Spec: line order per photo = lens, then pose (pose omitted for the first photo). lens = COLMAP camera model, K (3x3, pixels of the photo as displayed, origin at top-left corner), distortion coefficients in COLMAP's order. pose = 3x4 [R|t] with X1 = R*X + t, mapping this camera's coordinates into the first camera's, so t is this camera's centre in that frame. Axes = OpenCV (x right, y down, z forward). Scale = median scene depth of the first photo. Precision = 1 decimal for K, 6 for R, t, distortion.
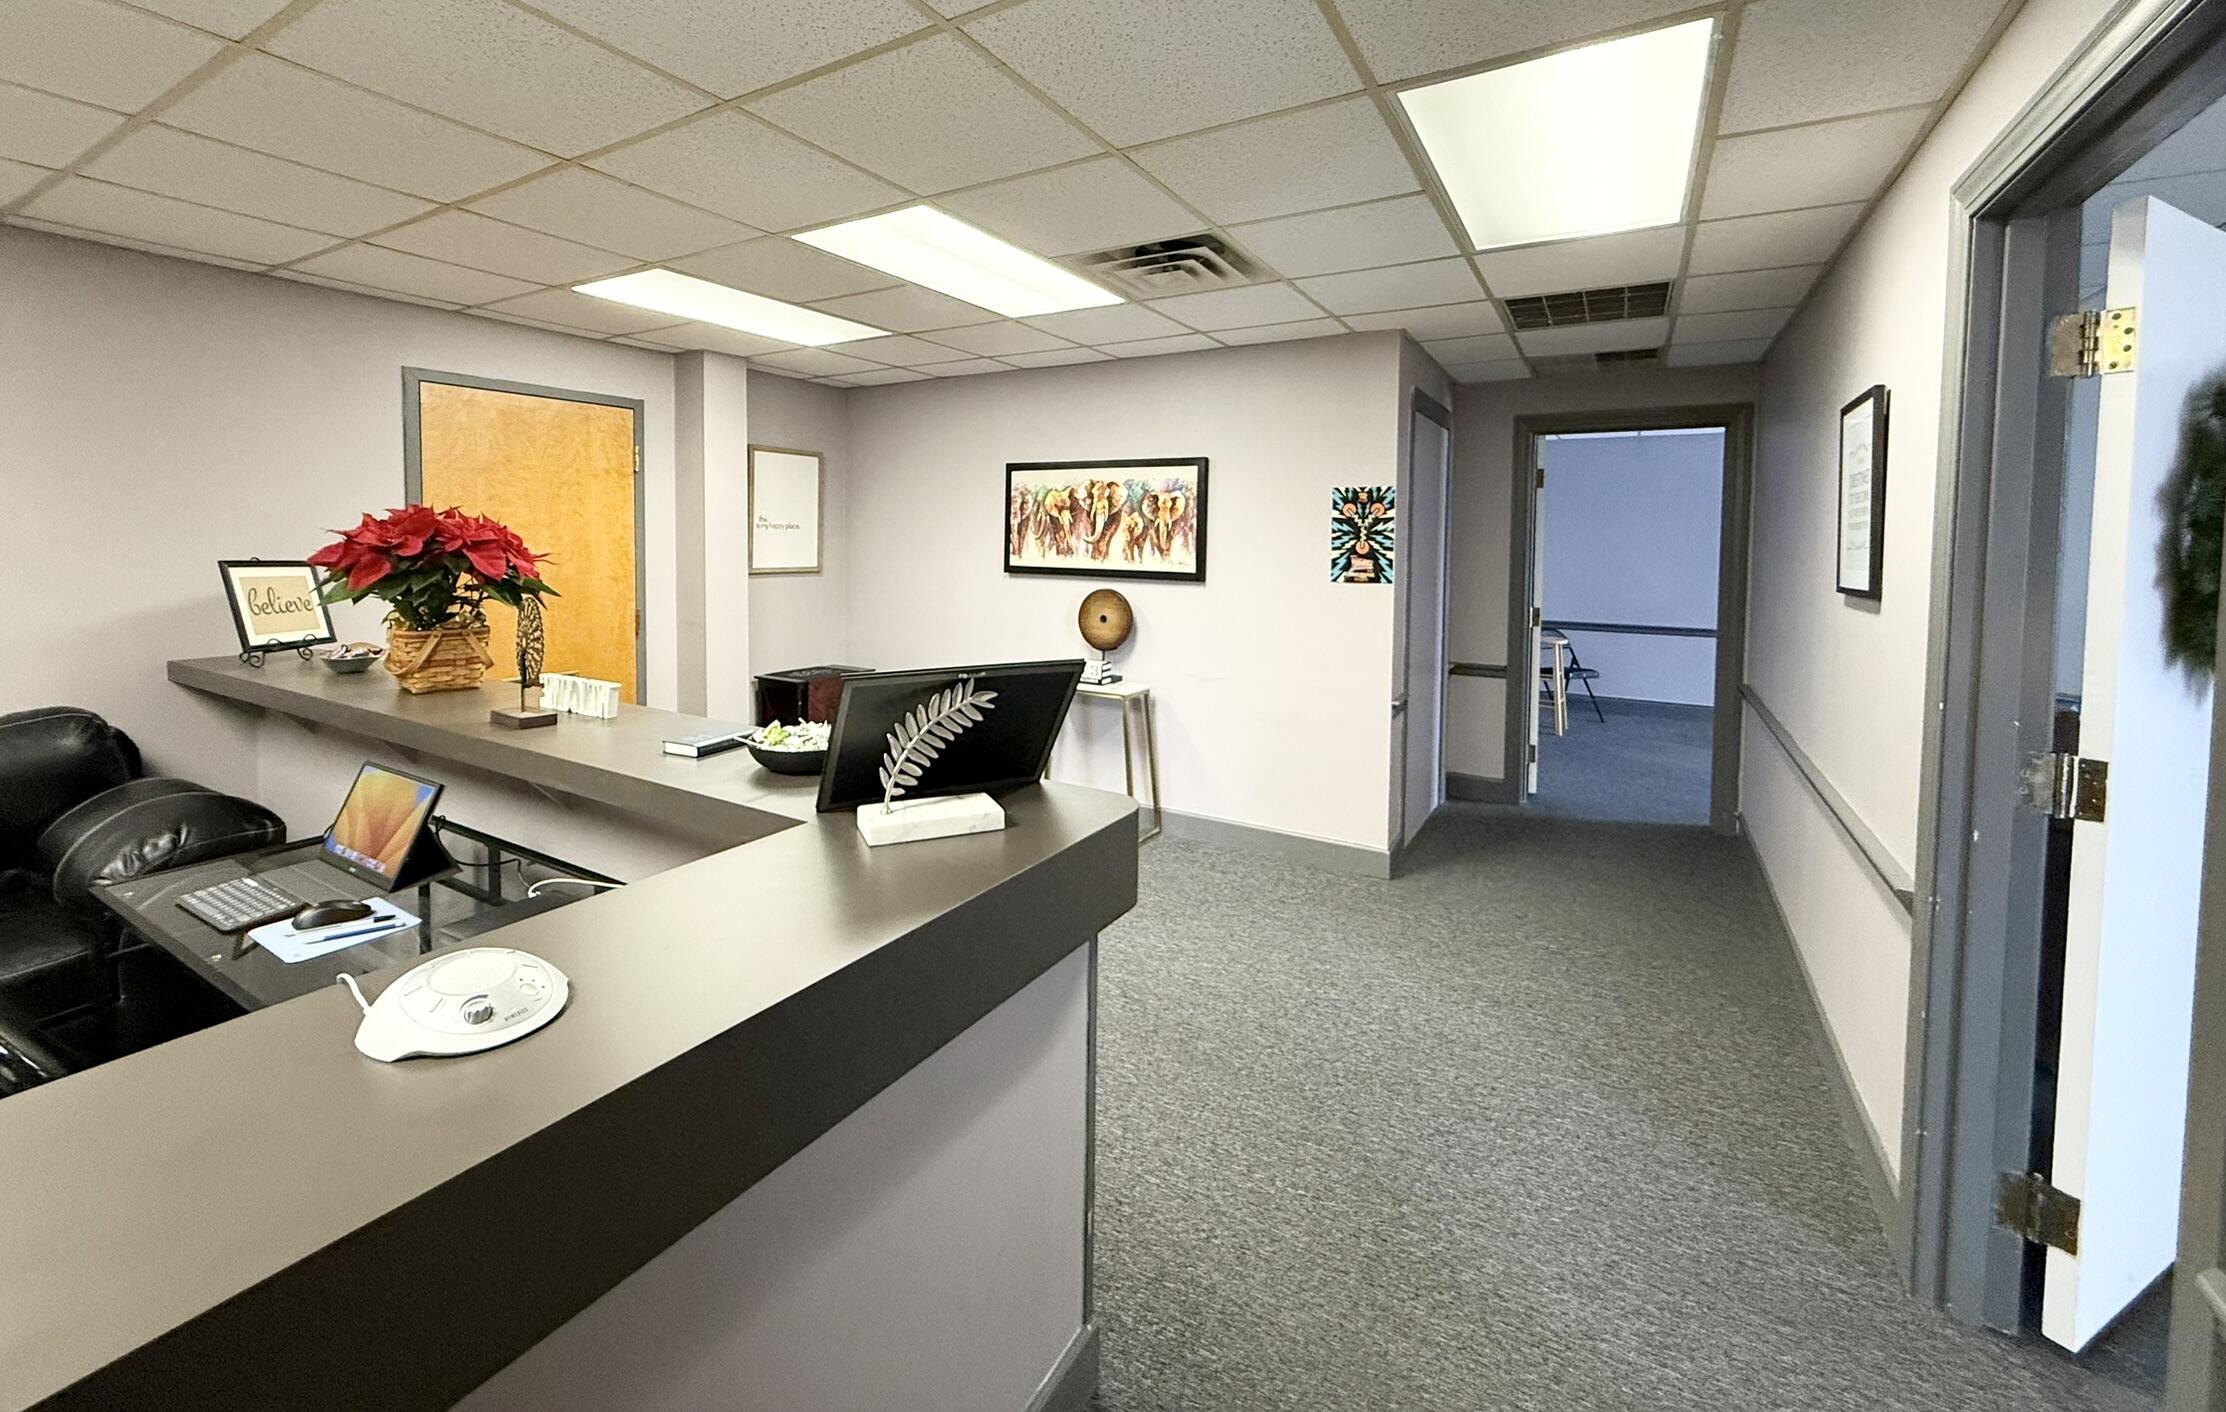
lens RADIAL K [[886.4, 0, 1103.5], [0, 886.4, 574.4], [0, 0, 1]] dist [0.000540, -0.000166]
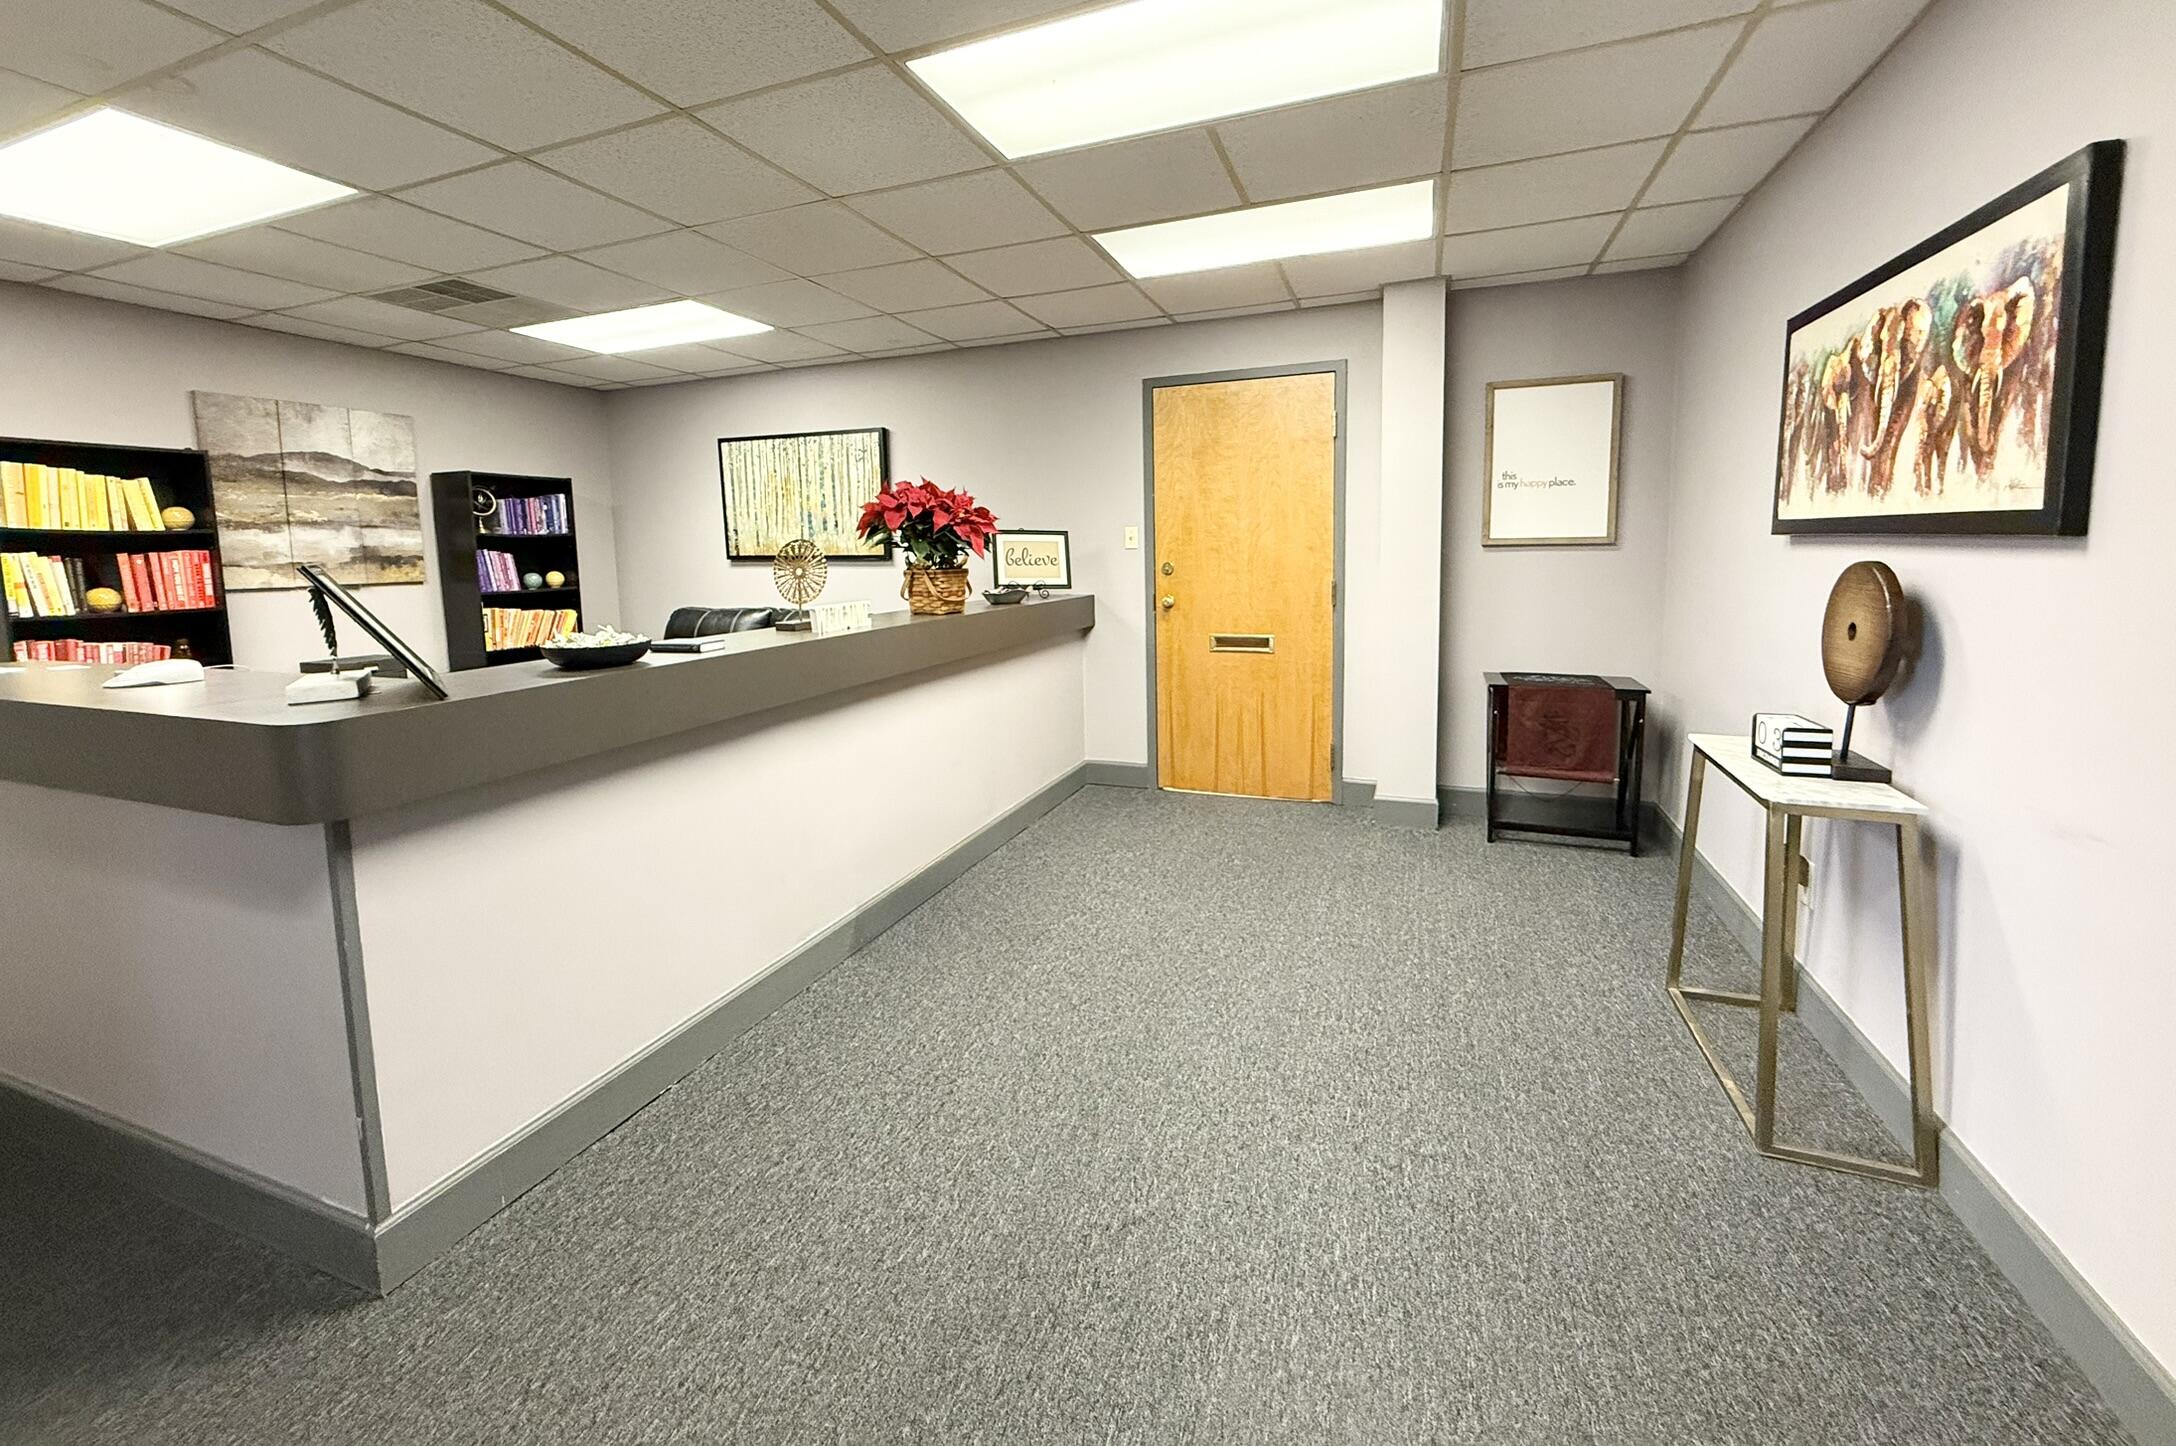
lens RADIAL K [[862.3, 0, 1083.6], [0, 862.3, 627.1], [0, 0, 1]] dist [-0.000092, -0.000139]
pose [[0.162296, 0.077422, -0.983700, 0.363926], [-0.020041, 0.996970, 0.075159, 0.024676], [0.986539, 0.007516, 0.163356, 0.575016]]
